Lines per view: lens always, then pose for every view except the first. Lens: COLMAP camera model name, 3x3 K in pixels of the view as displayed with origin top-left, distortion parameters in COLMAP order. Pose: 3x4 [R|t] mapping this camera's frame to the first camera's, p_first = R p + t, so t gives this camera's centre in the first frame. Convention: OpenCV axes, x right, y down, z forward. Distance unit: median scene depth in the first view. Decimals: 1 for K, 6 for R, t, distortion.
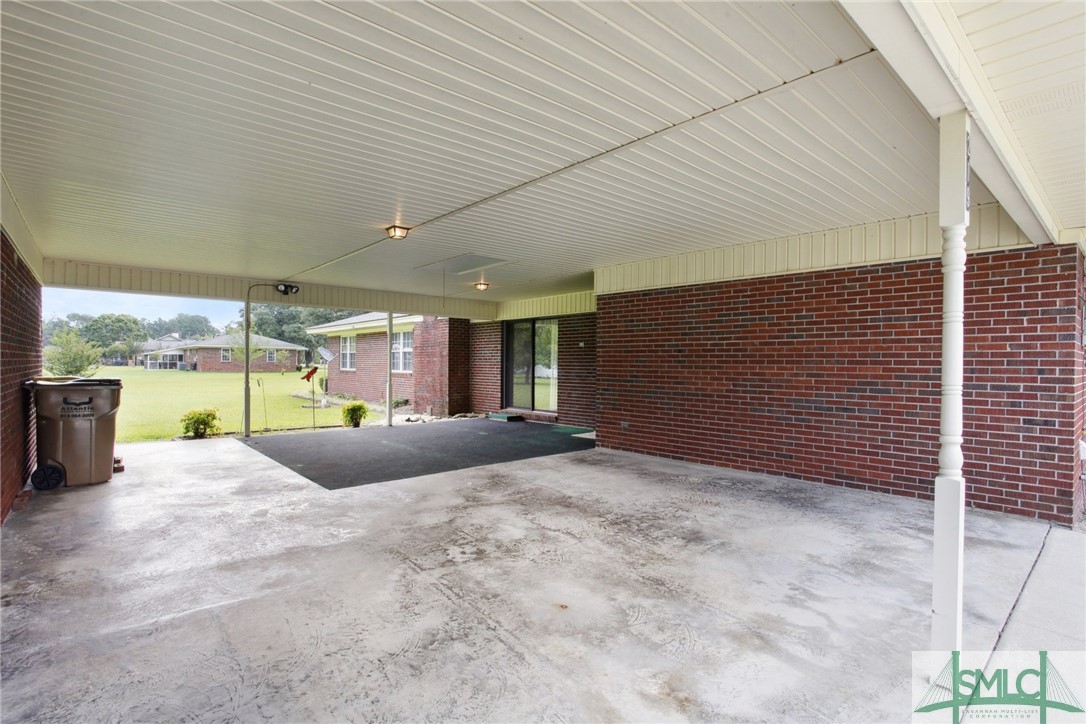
lens RADIAL K [[517.5, 0, 541.3], [0, 517.5, 363.0], [0, 0, 1]] dist [-0.009476, 0.001933]
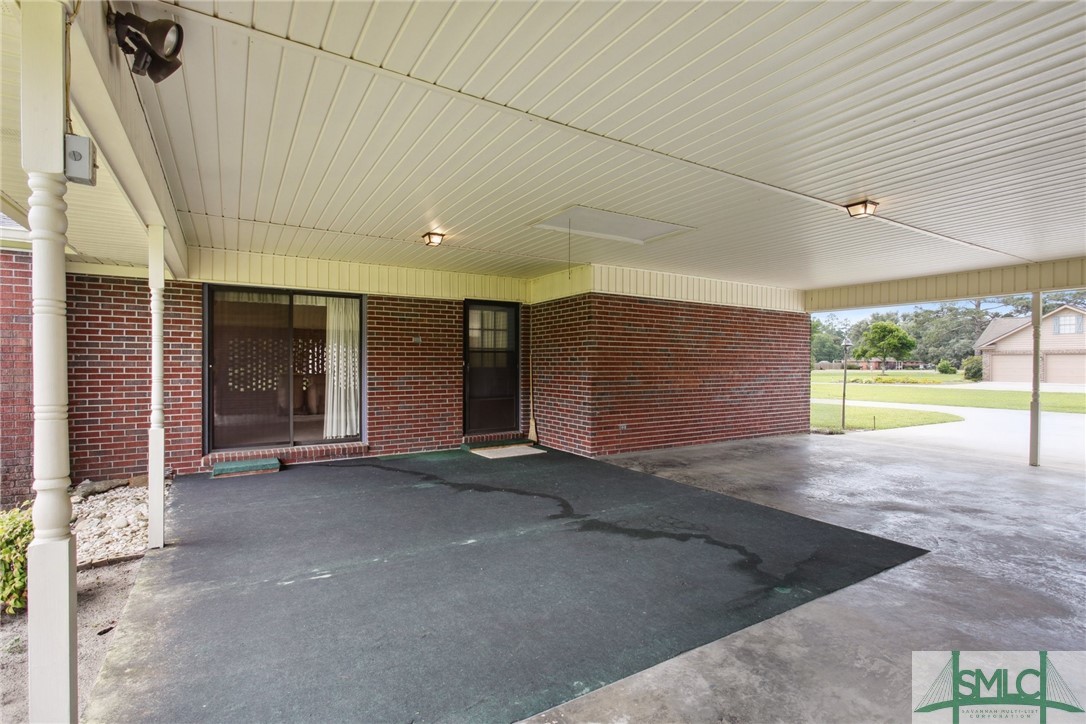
lens RADIAL K [[517.5, 0, 539.9], [0, 517.5, 363.9], [0, 0, 1]] dist [-0.009476, 0.001933]
pose [[0.184671, -0.009248, 0.982757, -0.841163], [-0.002718, 0.999947, 0.009920, -0.012436], [-0.982797, -0.004503, 0.184636, 0.953745]]
